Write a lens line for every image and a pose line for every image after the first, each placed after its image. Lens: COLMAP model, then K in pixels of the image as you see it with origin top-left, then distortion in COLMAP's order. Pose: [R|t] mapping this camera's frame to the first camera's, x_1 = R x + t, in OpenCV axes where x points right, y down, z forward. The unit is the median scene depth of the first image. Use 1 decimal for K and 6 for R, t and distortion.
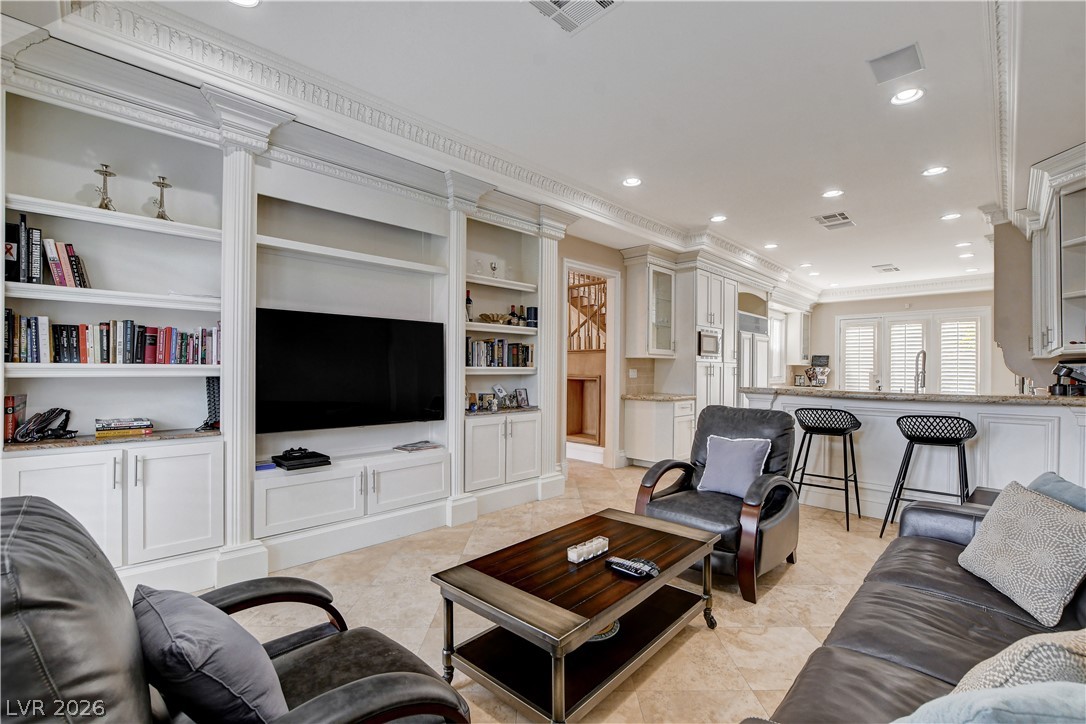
lens RADIAL K [[483.6, 0, 563.5], [0, 483.6, 367.4], [0, 0, 1]] dist [-0.001121, -0.000125]
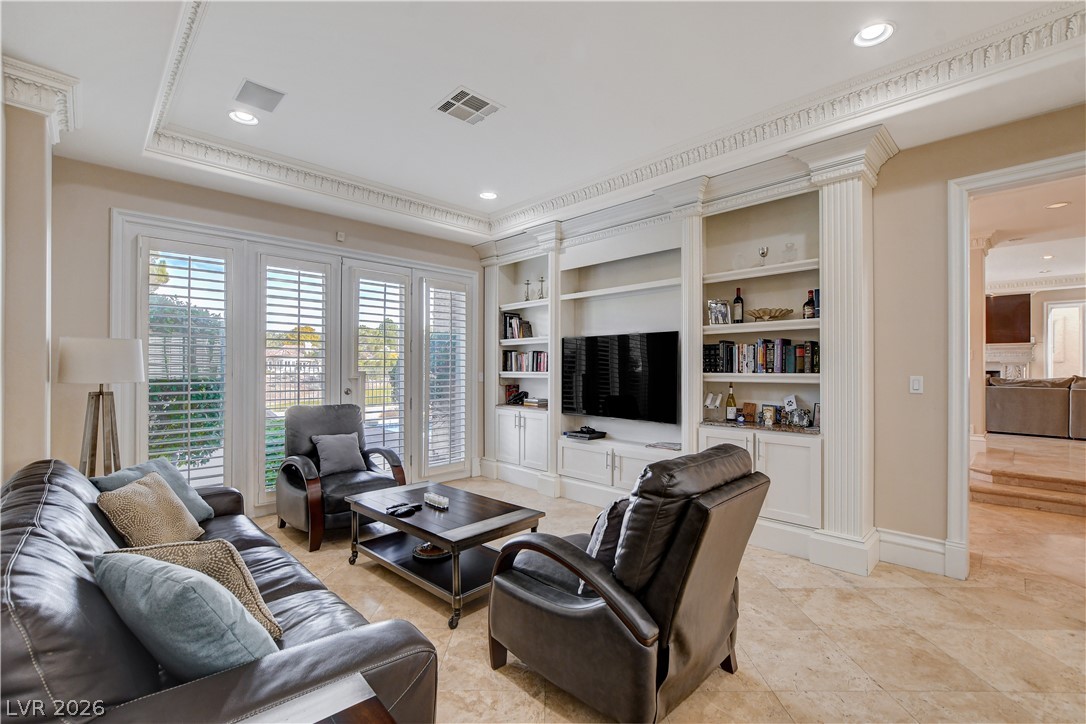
lens RADIAL K [[483.6, 0, 563.5], [0, 483.6, 367.4], [0, 0, 1]] dist [-0.001121, -0.000125]
pose [[-0.012351, -0.013868, -0.999828, 0.735591], [-0.003042, 0.999900, -0.013832, 0.001834], [0.999919, 0.002871, -0.012392, 0.711077]]
